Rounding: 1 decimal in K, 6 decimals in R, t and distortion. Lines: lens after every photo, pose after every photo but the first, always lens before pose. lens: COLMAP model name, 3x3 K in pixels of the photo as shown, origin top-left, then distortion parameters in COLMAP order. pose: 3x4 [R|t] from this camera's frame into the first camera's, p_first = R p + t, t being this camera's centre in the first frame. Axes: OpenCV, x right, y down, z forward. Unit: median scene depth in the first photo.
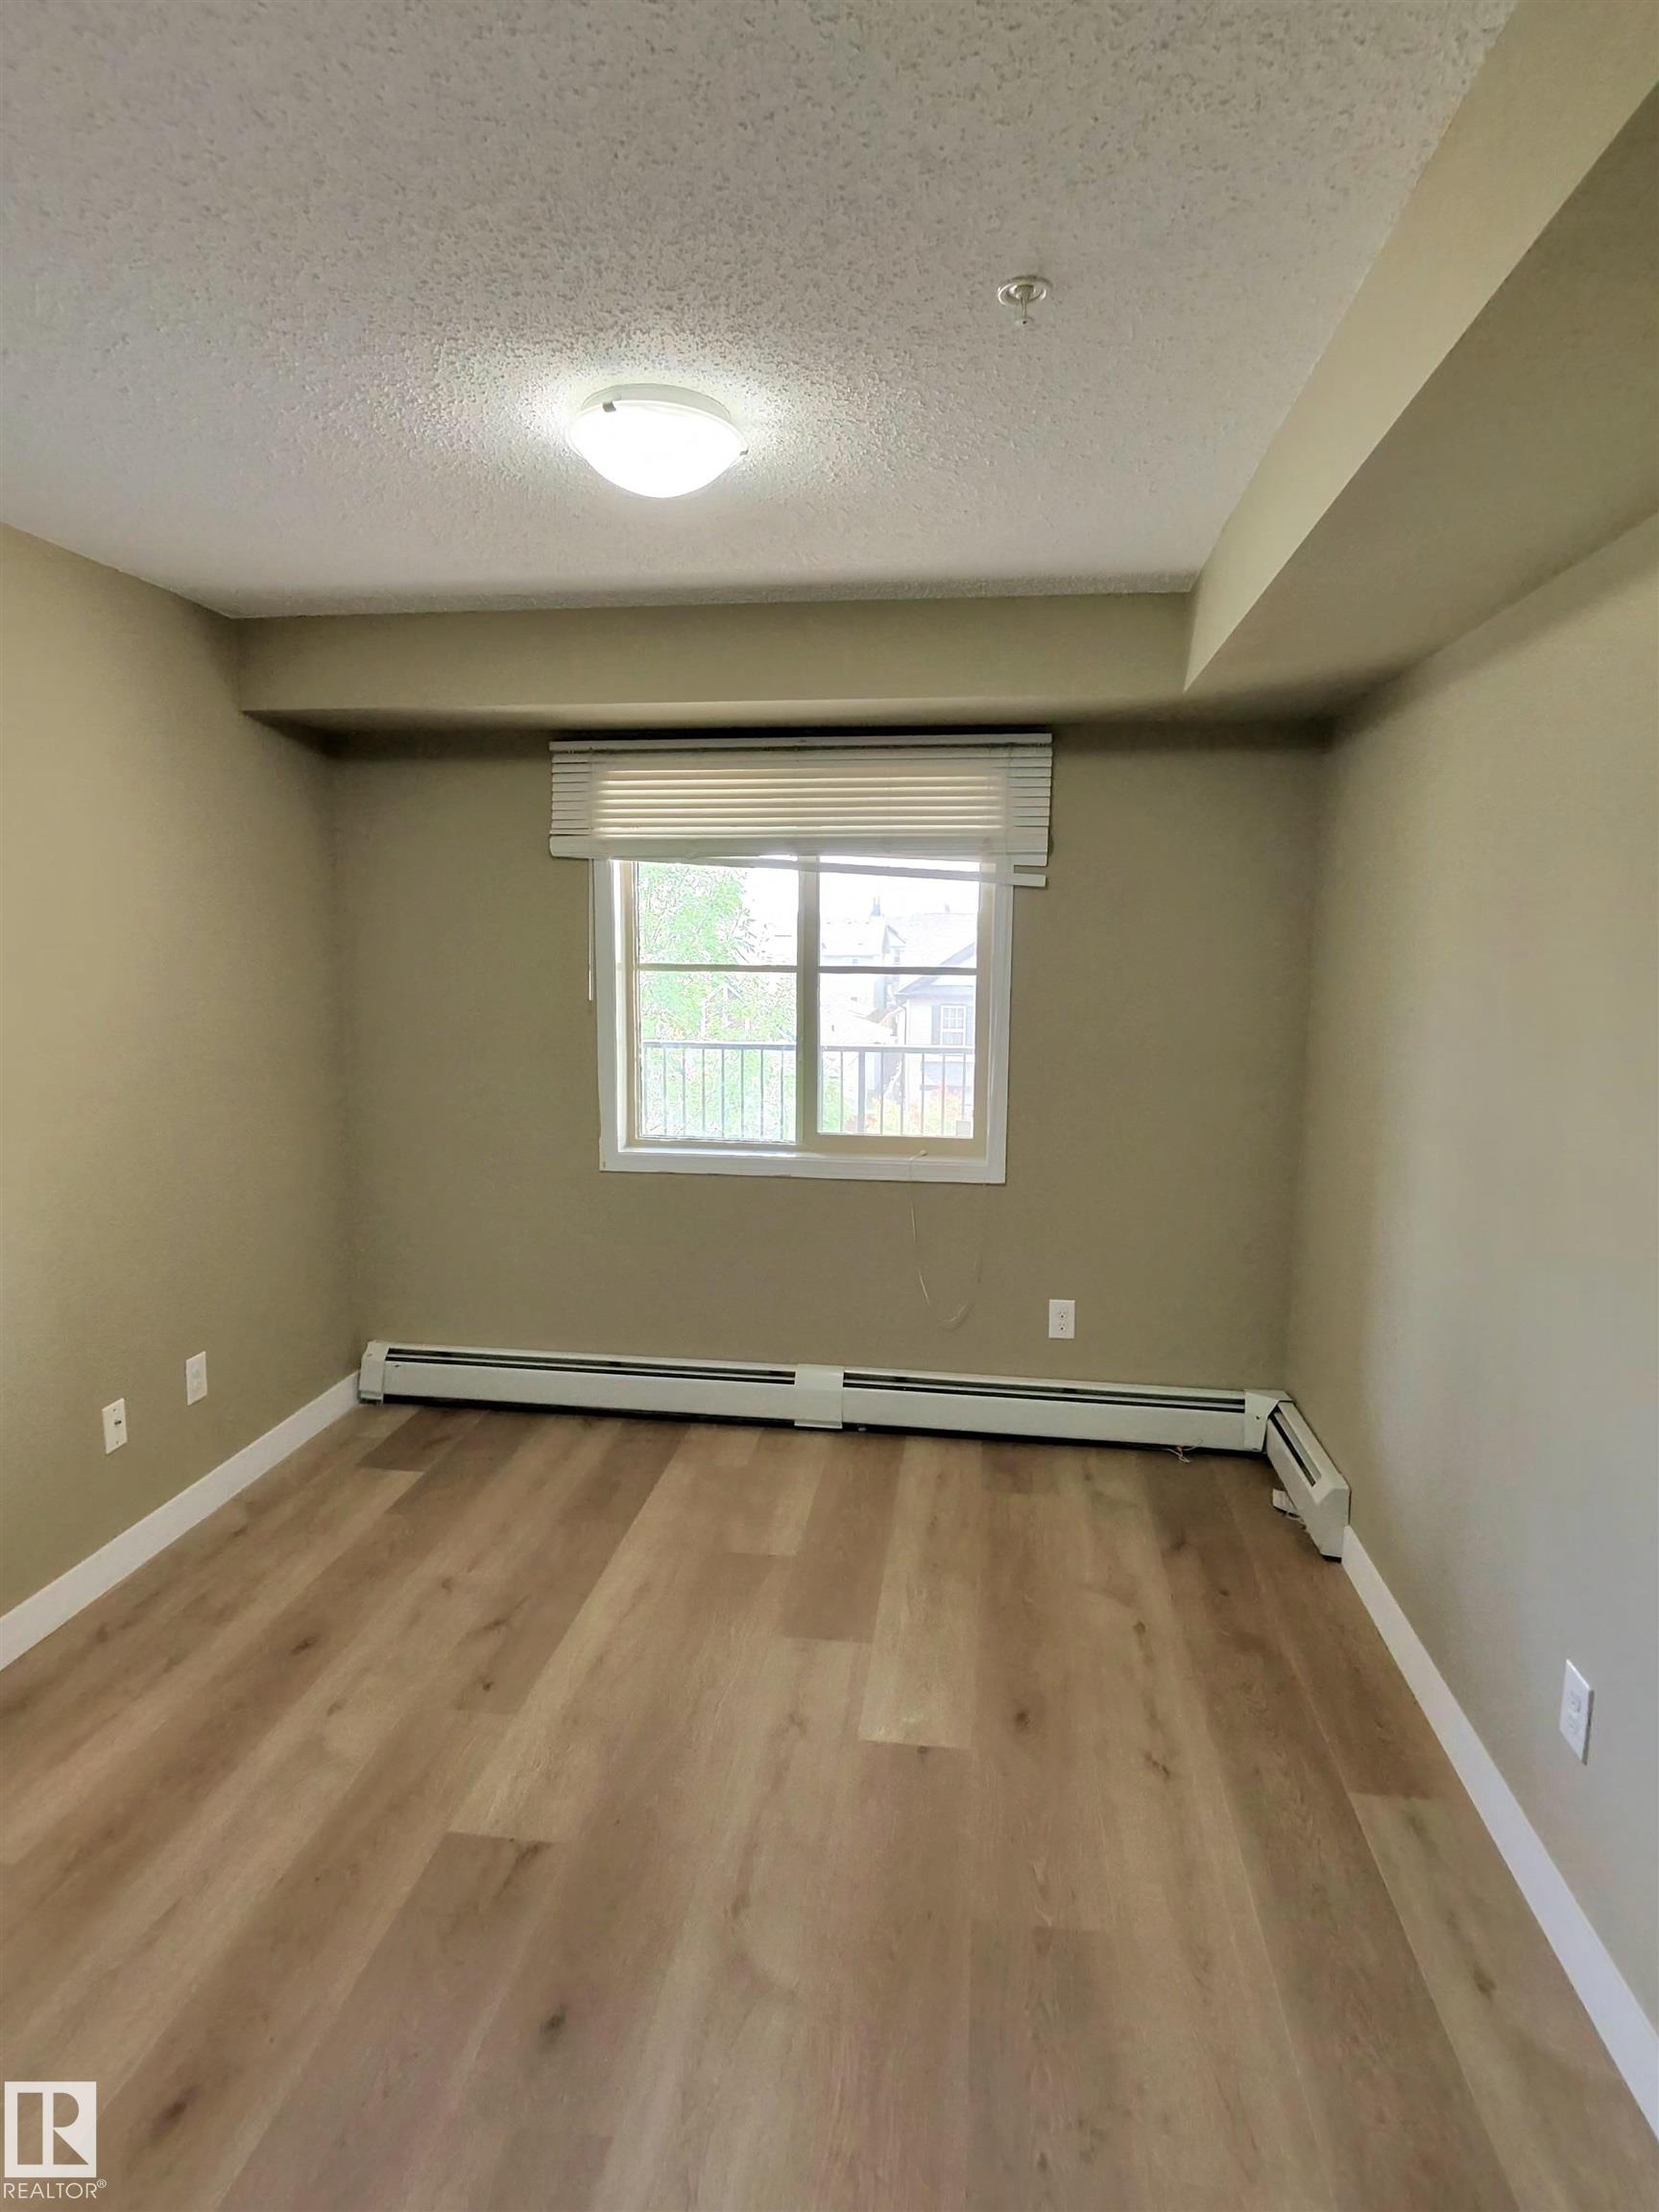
lens RADIAL K [[1209.9, 0, 834.0], [0, 1209.9, 1096.7], [0, 0, 1]] dist [0.005606, 0.001287]
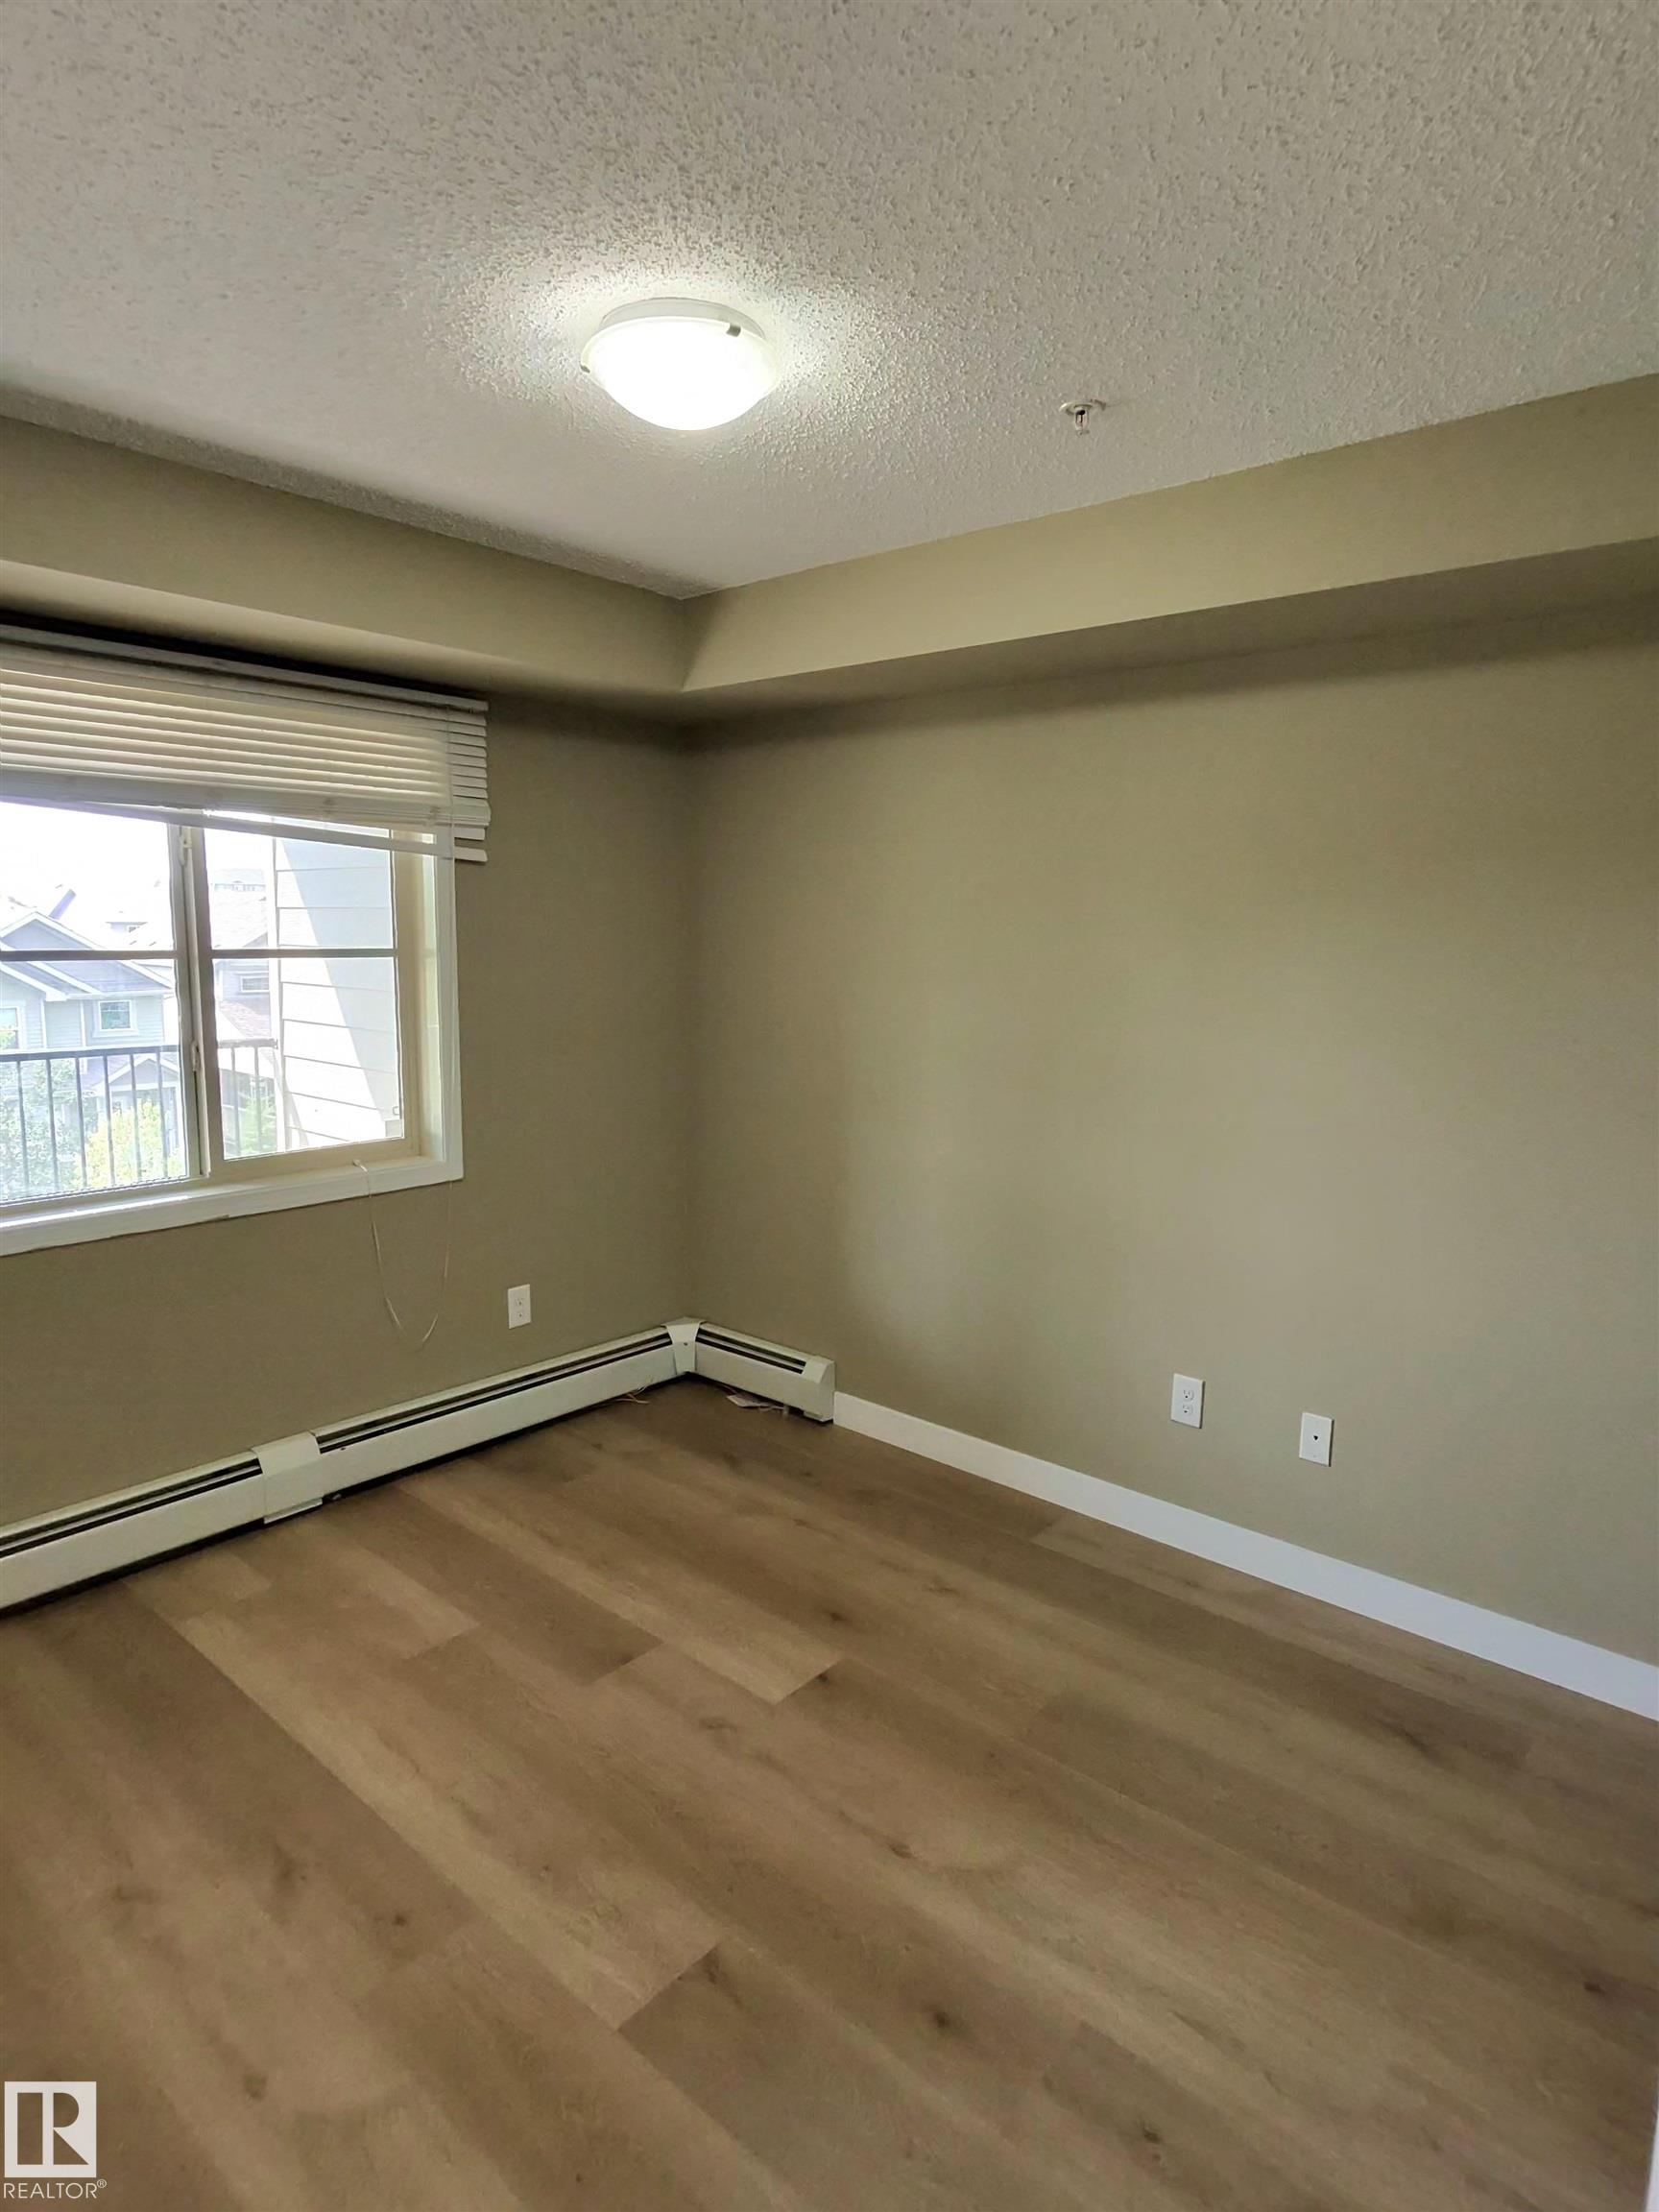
lens RADIAL K [[1240.7, 0, 835.4], [0, 1240.7, 1096.8], [0, 0, 1]] dist [0.004544, 0.002078]
pose [[0.553731, -0.114961, 0.824722, -0.569008], [0.099566, 0.992459, 0.071493, -0.036329], [-0.826721, 0.042526, 0.561002, 0.260202]]
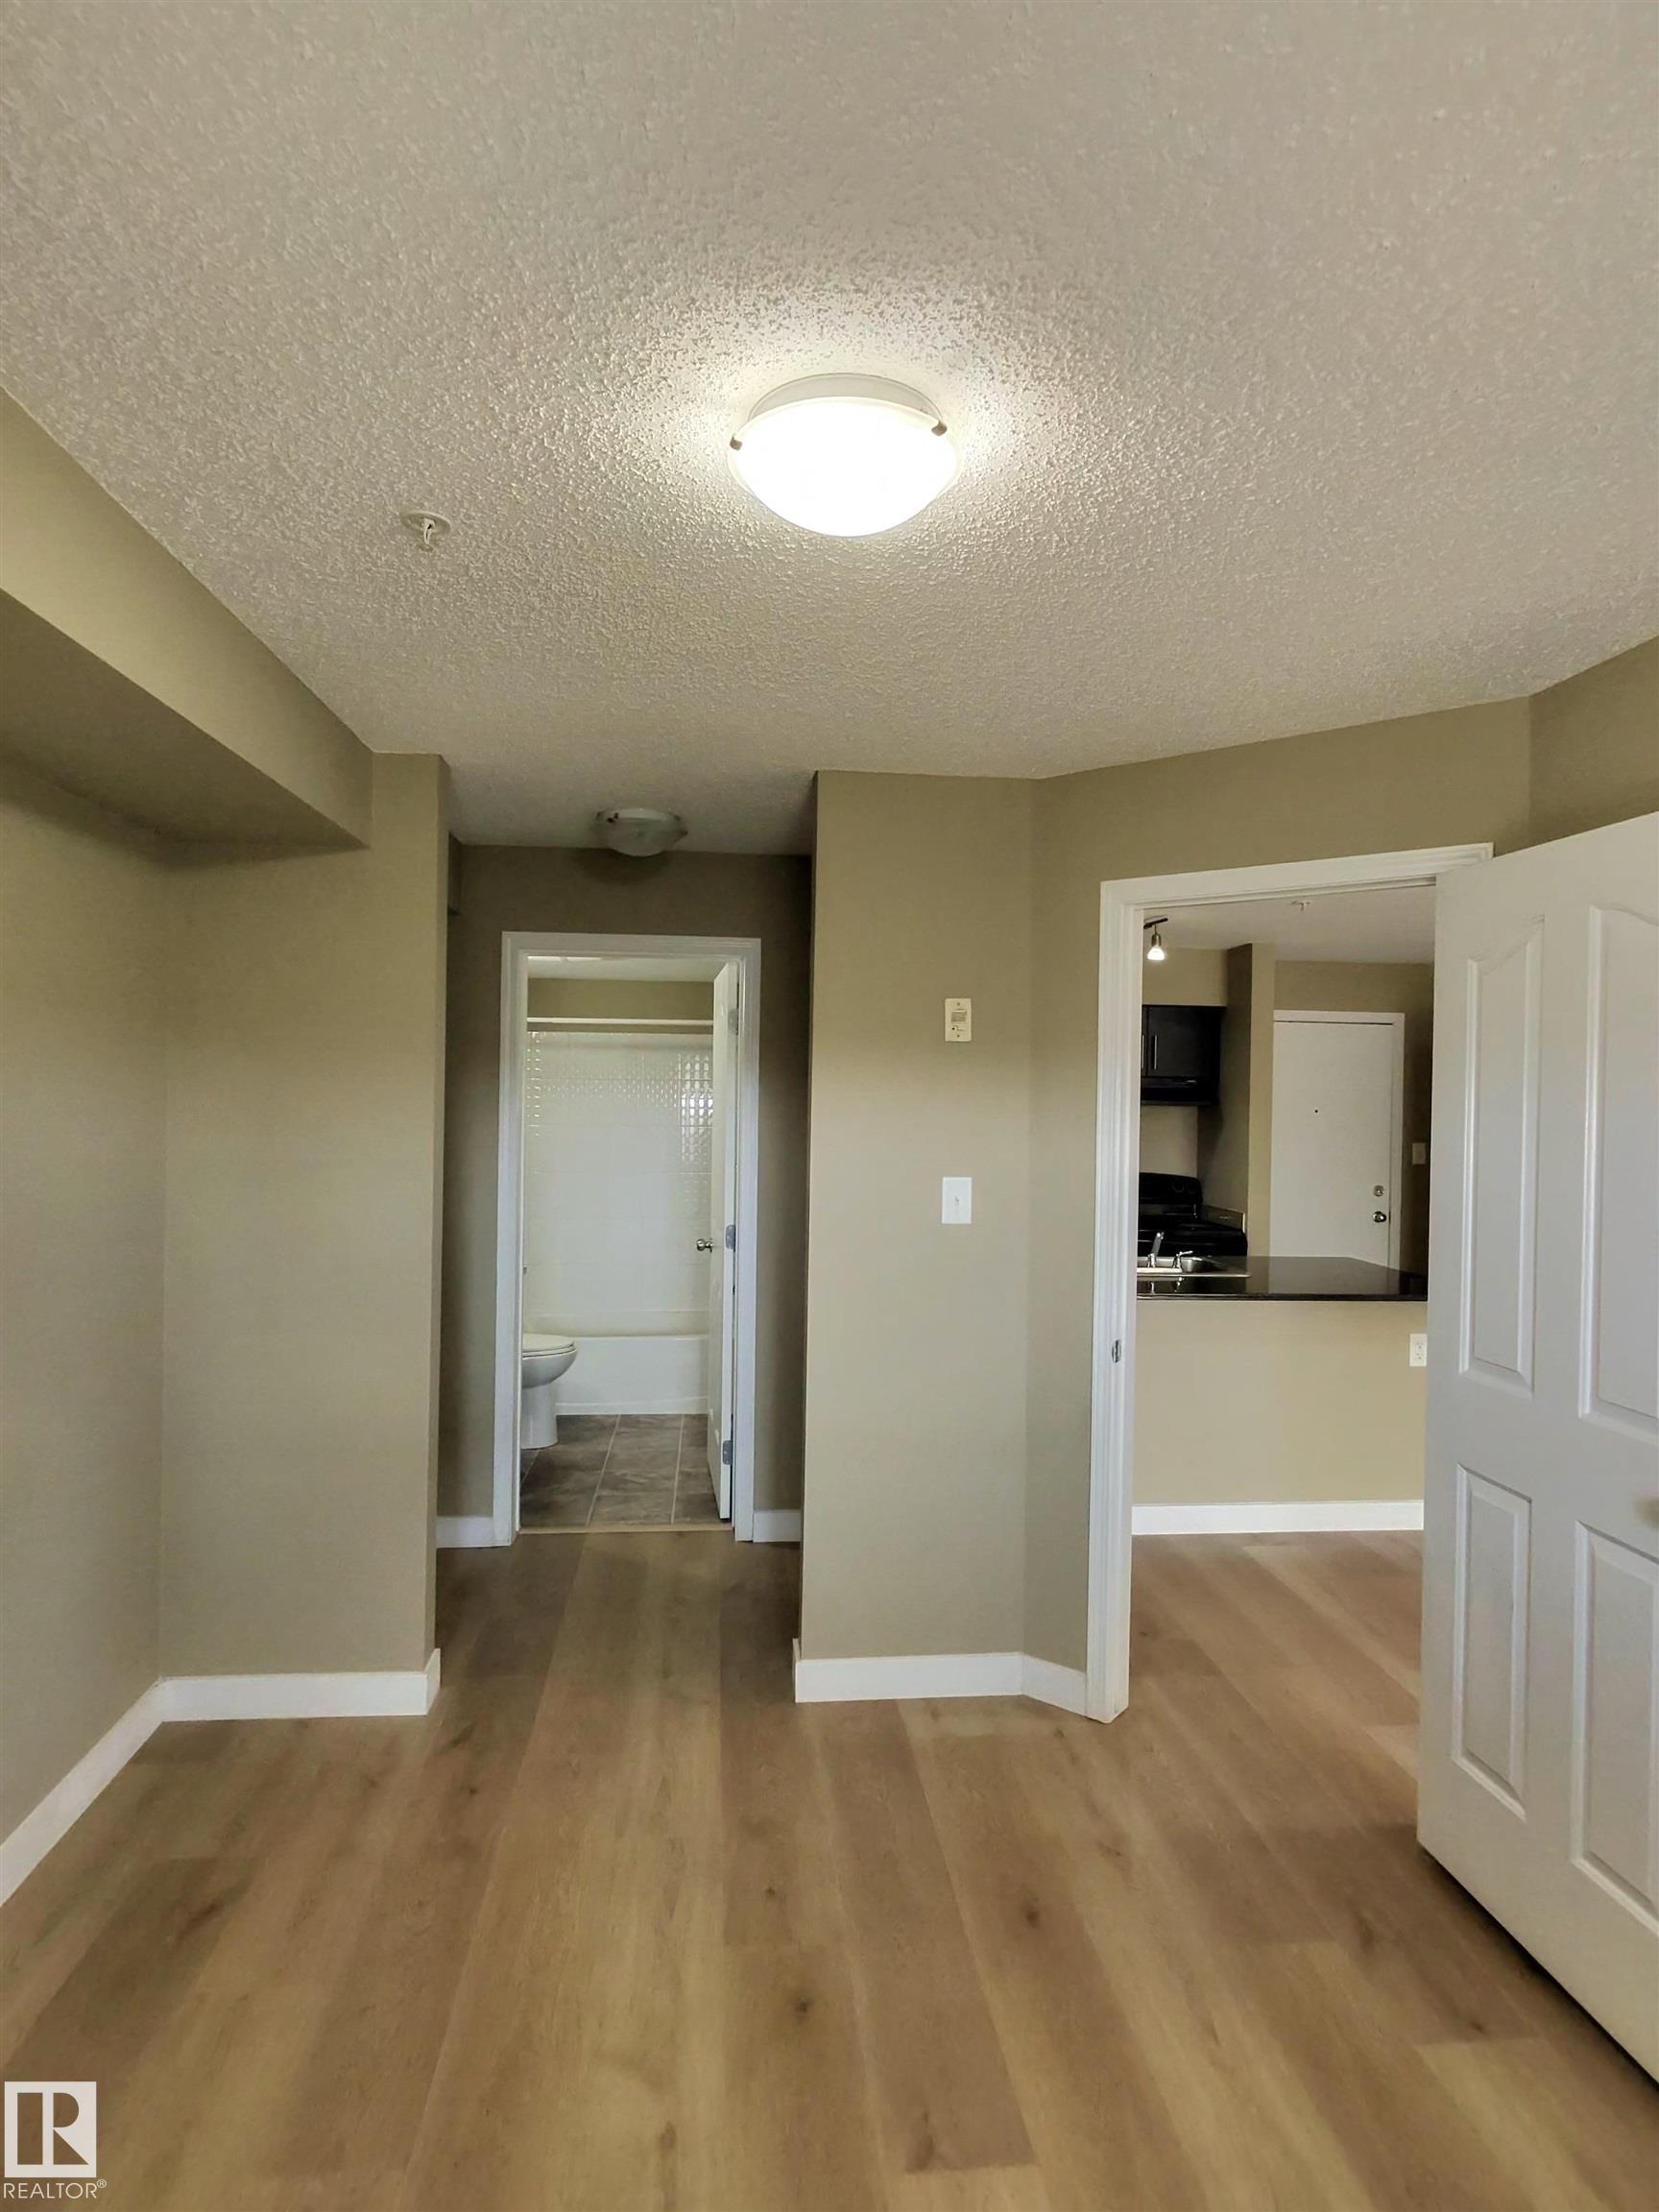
lens RADIAL K [[1240.7, 0, 835.4], [0, 1240.7, 1096.8], [0, 0, 1]] dist [0.004544, 0.002078]
pose [[-0.973867, -0.024444, -0.225799, 0.019369], [-0.053720, 0.990773, 0.124435, -0.150781], [0.220674, 0.133313, -0.966194, 1.141825]]
